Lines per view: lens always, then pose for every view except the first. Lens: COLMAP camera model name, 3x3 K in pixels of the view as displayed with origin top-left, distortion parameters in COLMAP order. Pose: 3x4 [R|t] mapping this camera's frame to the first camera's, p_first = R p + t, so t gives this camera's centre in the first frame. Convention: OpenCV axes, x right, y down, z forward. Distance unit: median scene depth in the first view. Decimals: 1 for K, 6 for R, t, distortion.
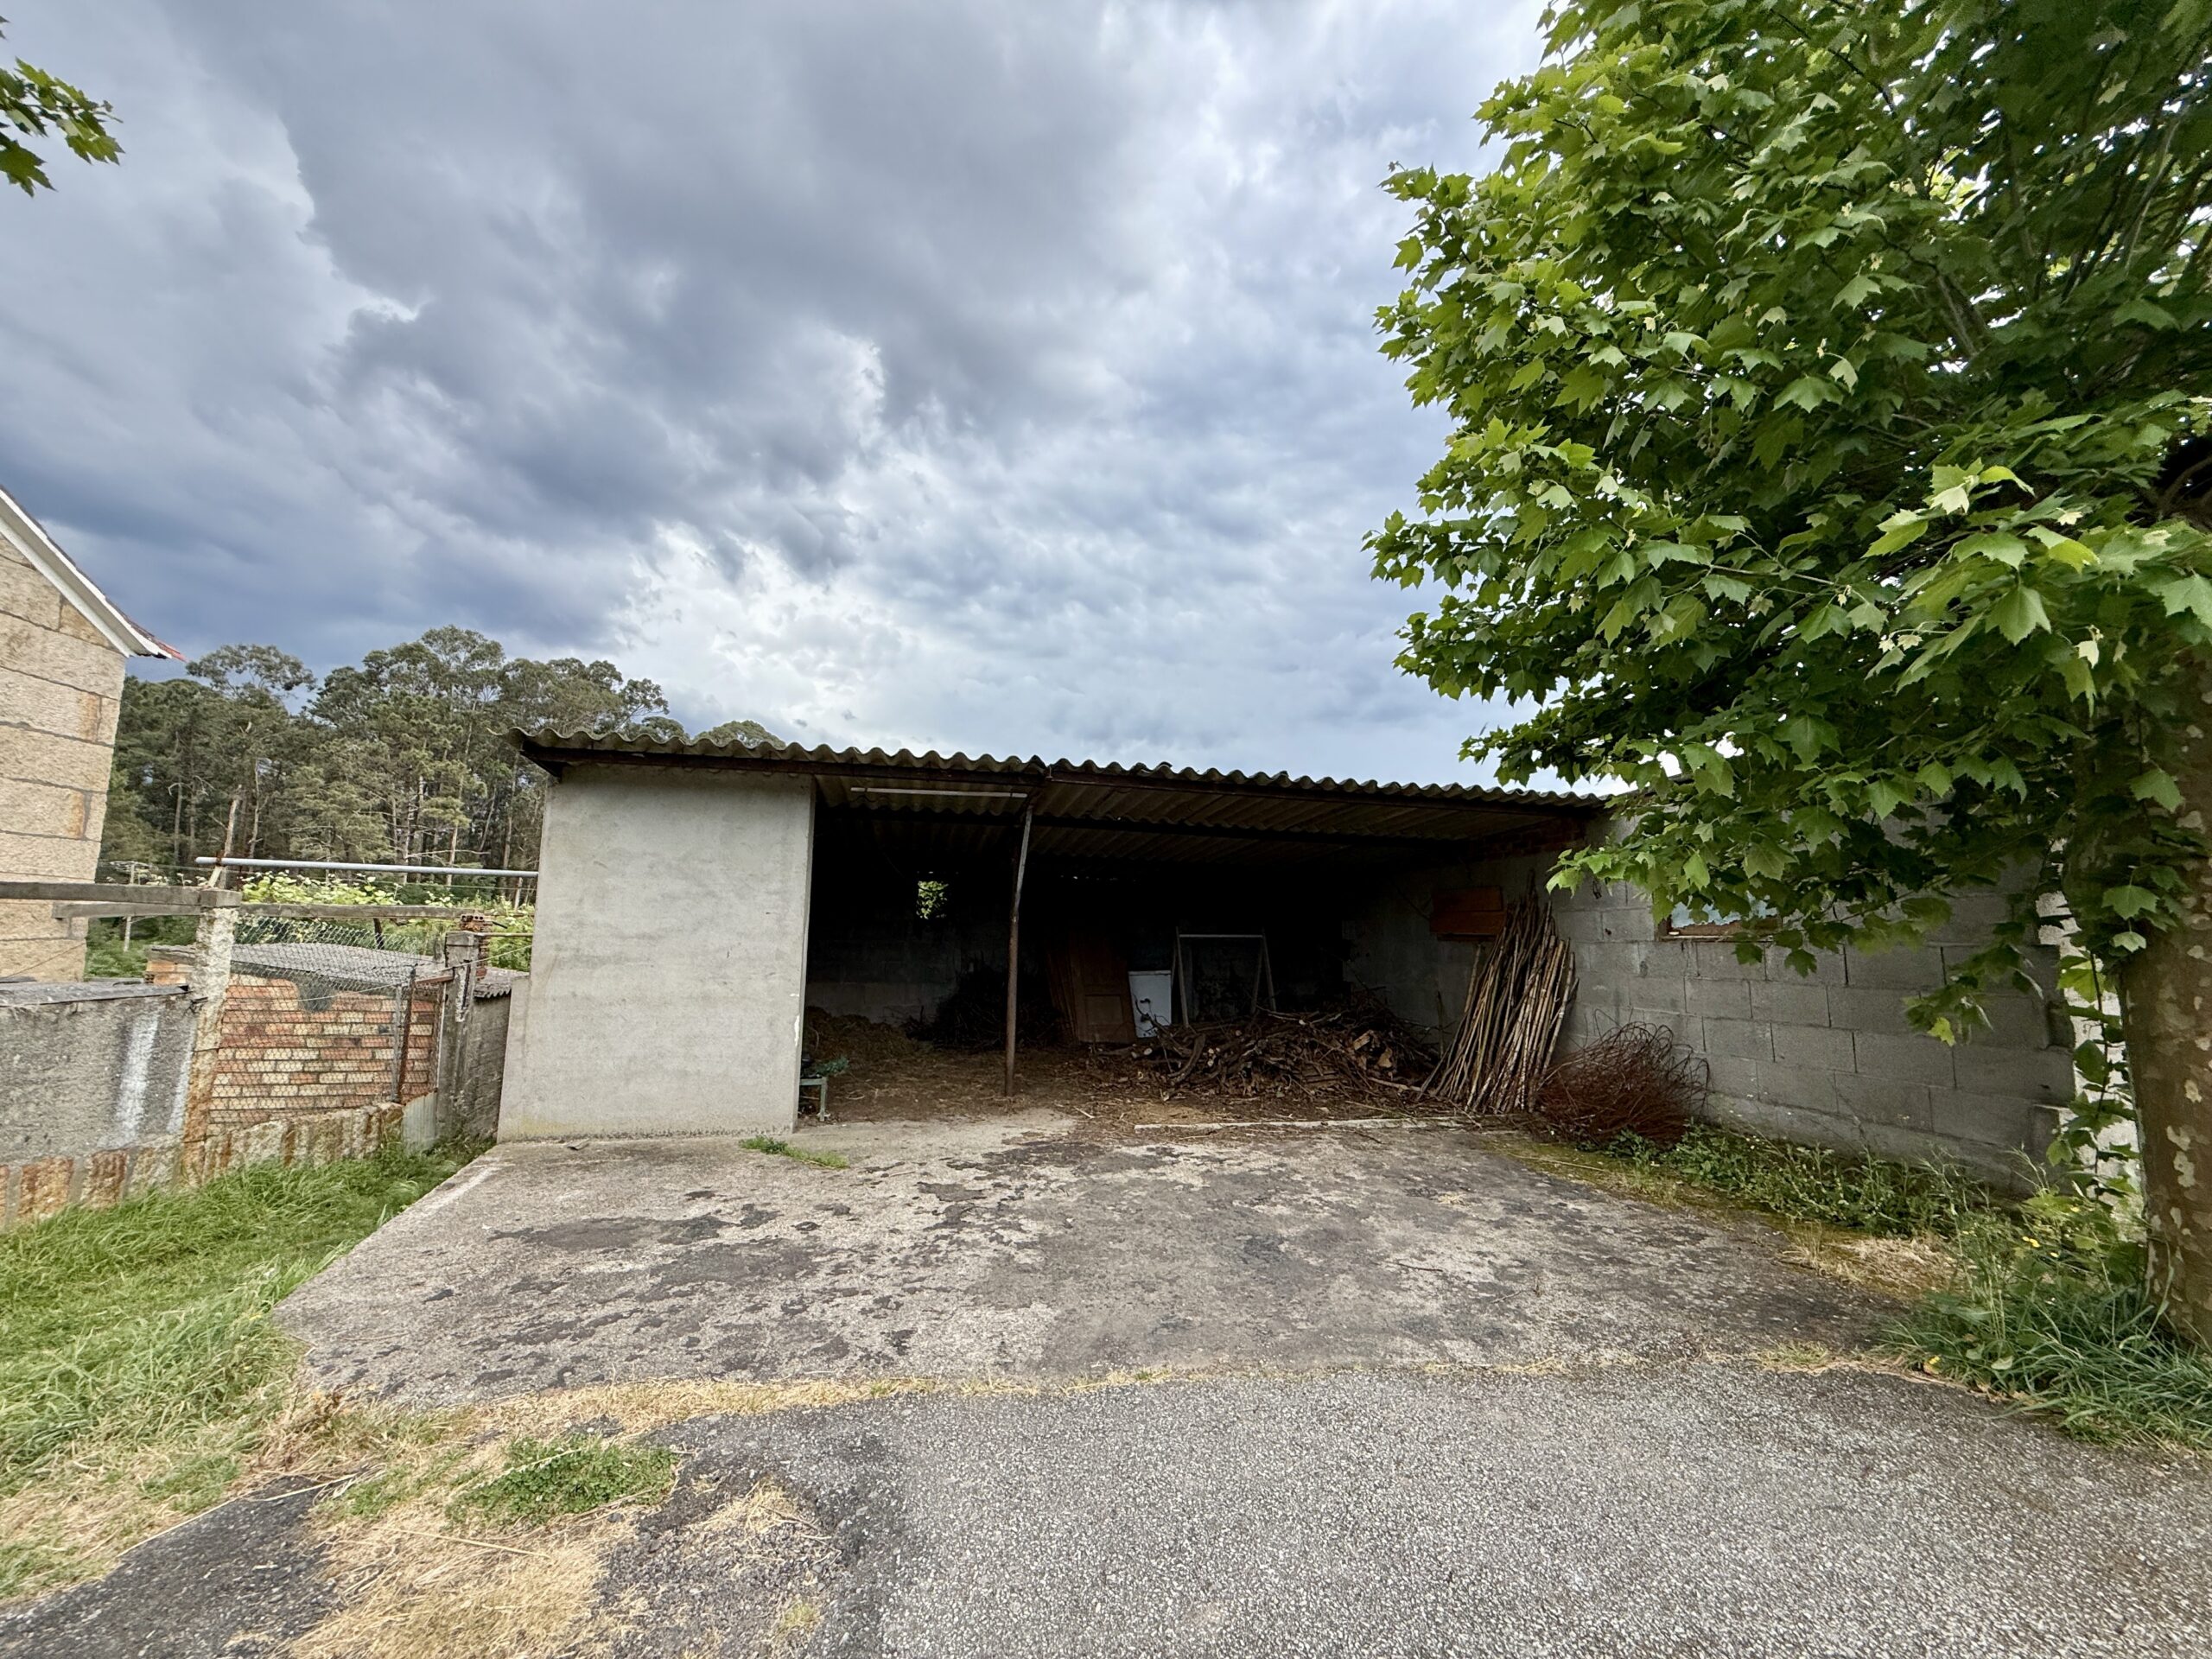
lens RADIAL K [[881.1, 0, 1103.4], [0, 881.1, 829.4], [0, 0, 1]] dist [-0.000444, 0.000184]
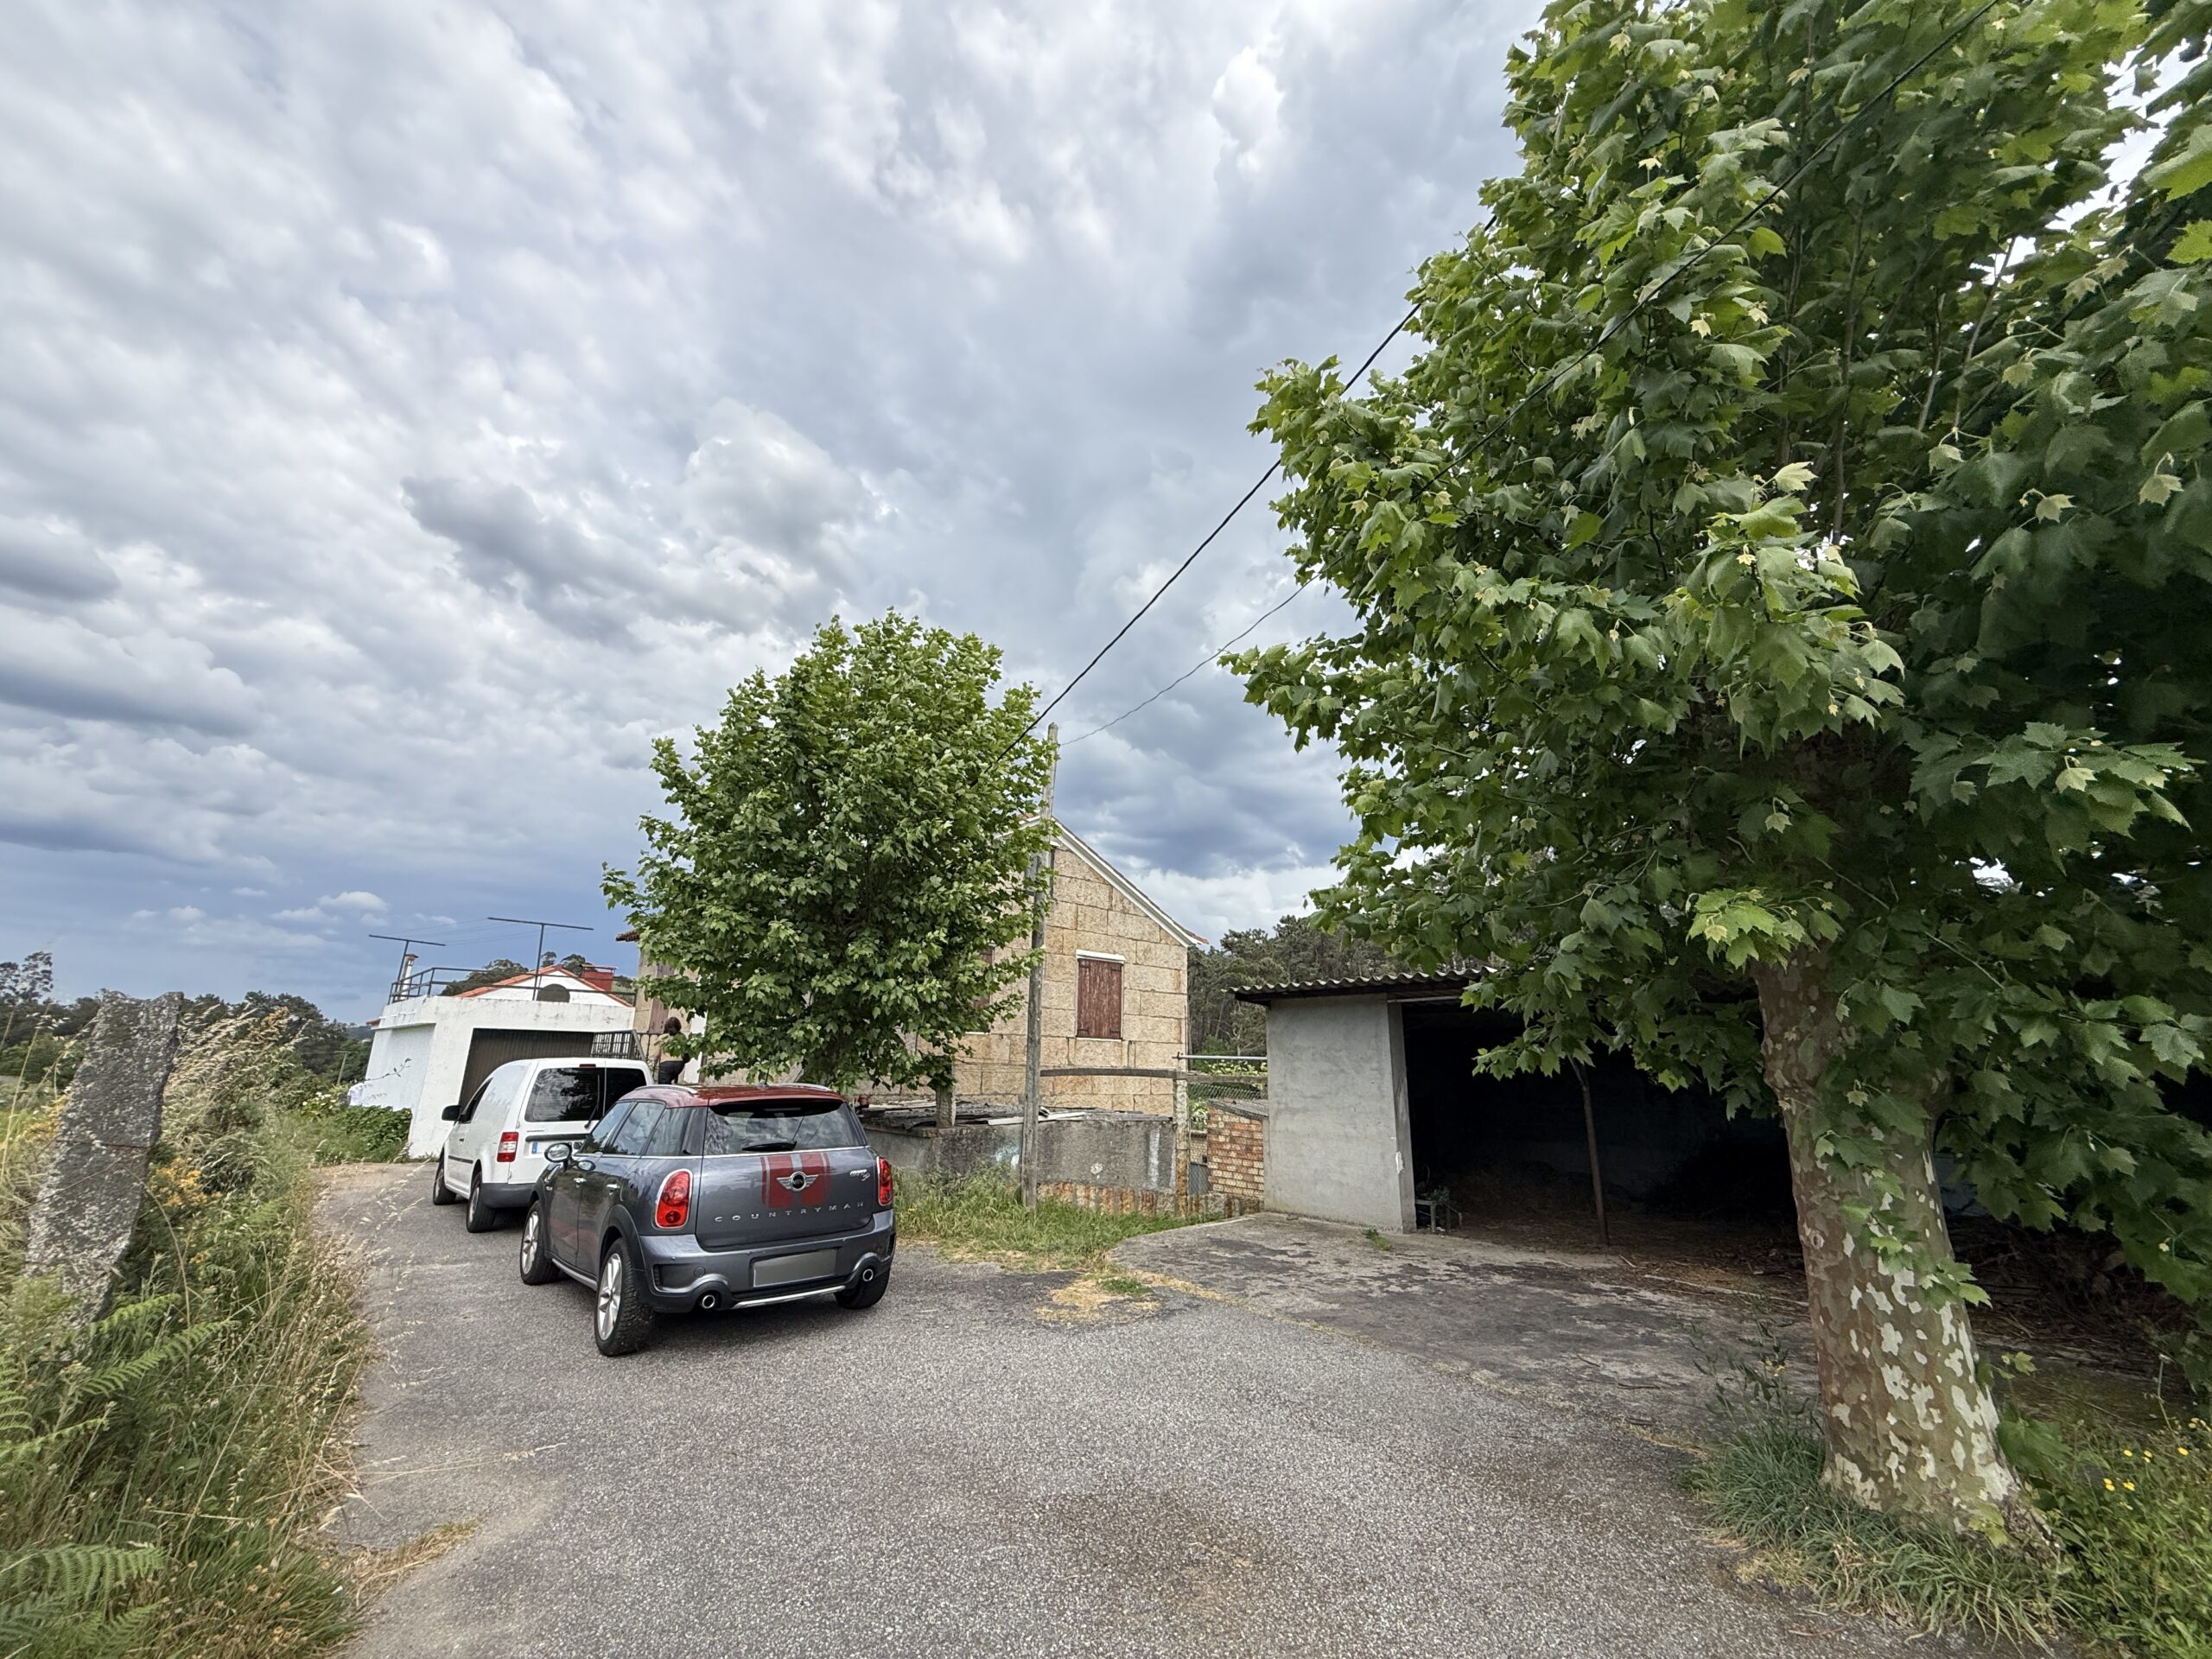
lens RADIAL K [[866.0, 0, 1109.7], [0, 866.0, 830.8], [0, 0, 1]] dist [0.000256, -0.000272]
pose [[0.483732, -0.242751, -0.840878, 1.130392], [0.086478, 0.969321, -0.230084, -0.037490], [0.870934, 0.038582, 0.489884, -0.266815]]
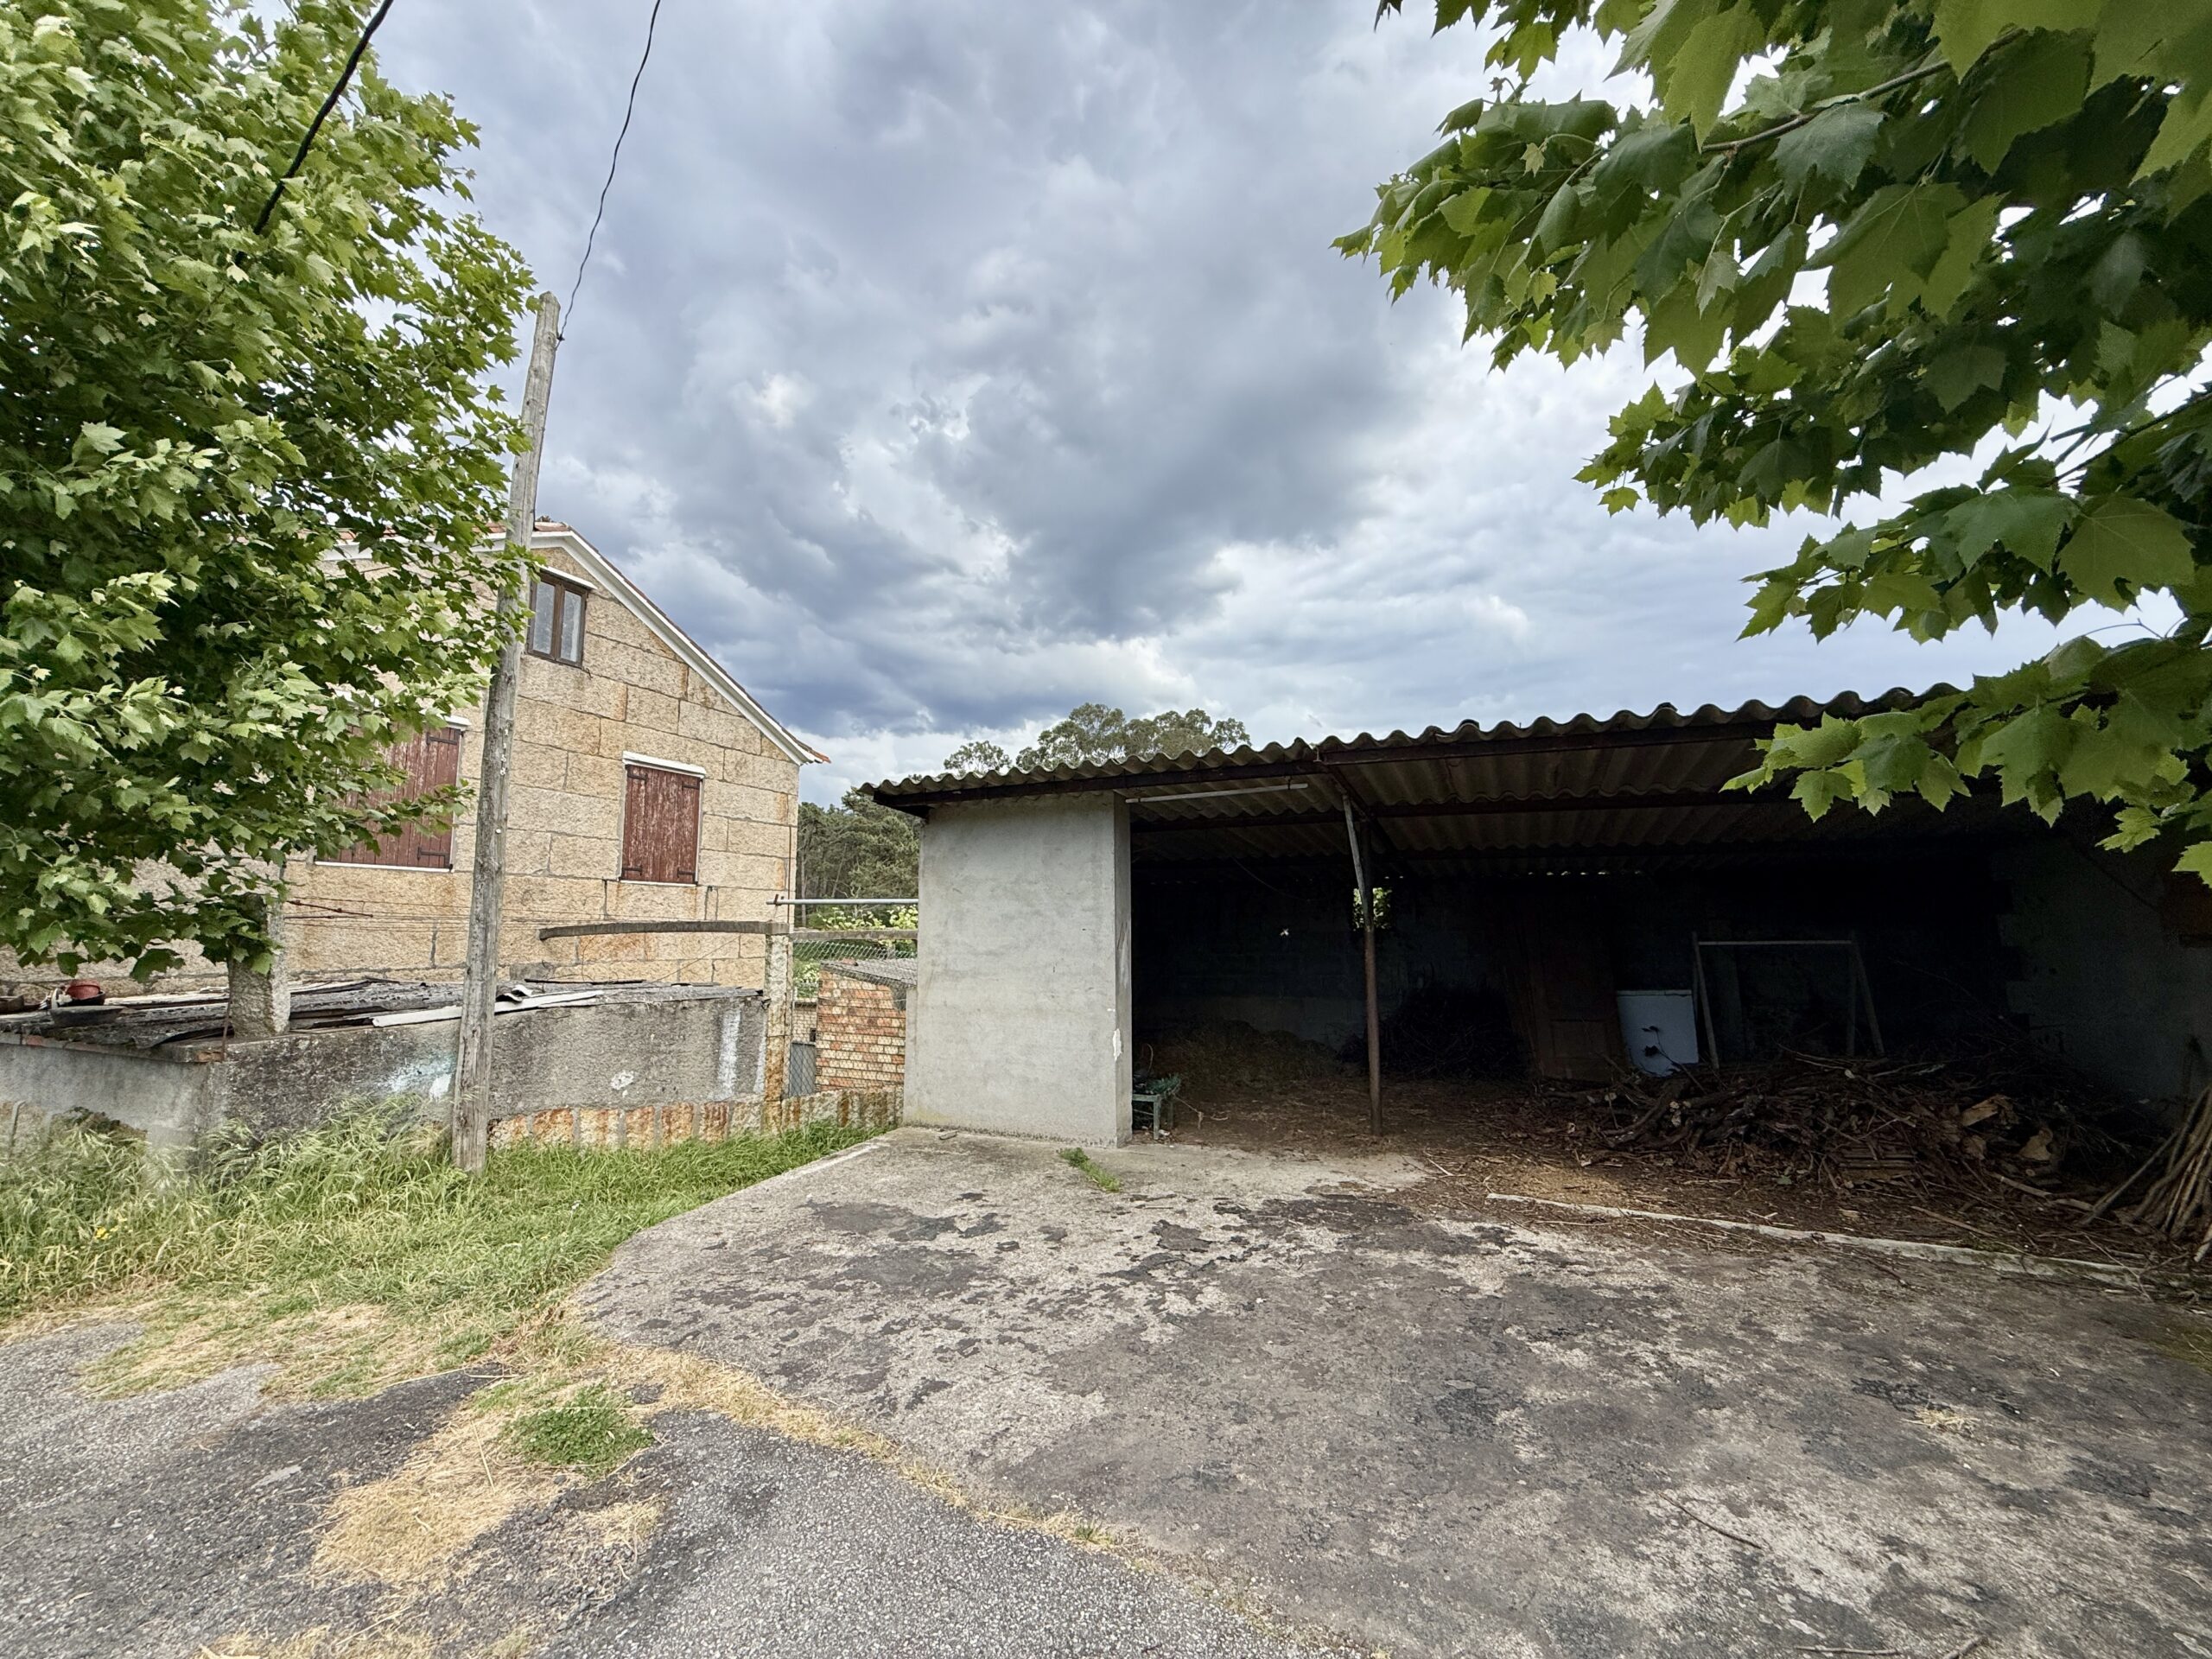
lens RADIAL K [[879.6, 0, 1096.4], [0, 879.6, 827.1], [0, 0, 1]] dist [-0.000053, -0.000141]
pose [[0.791768, -0.094532, -0.603462, 0.368527], [0.085828, 0.995368, -0.043314, 0.030302], [0.604762, -0.017499, 0.796214, 0.266532]]
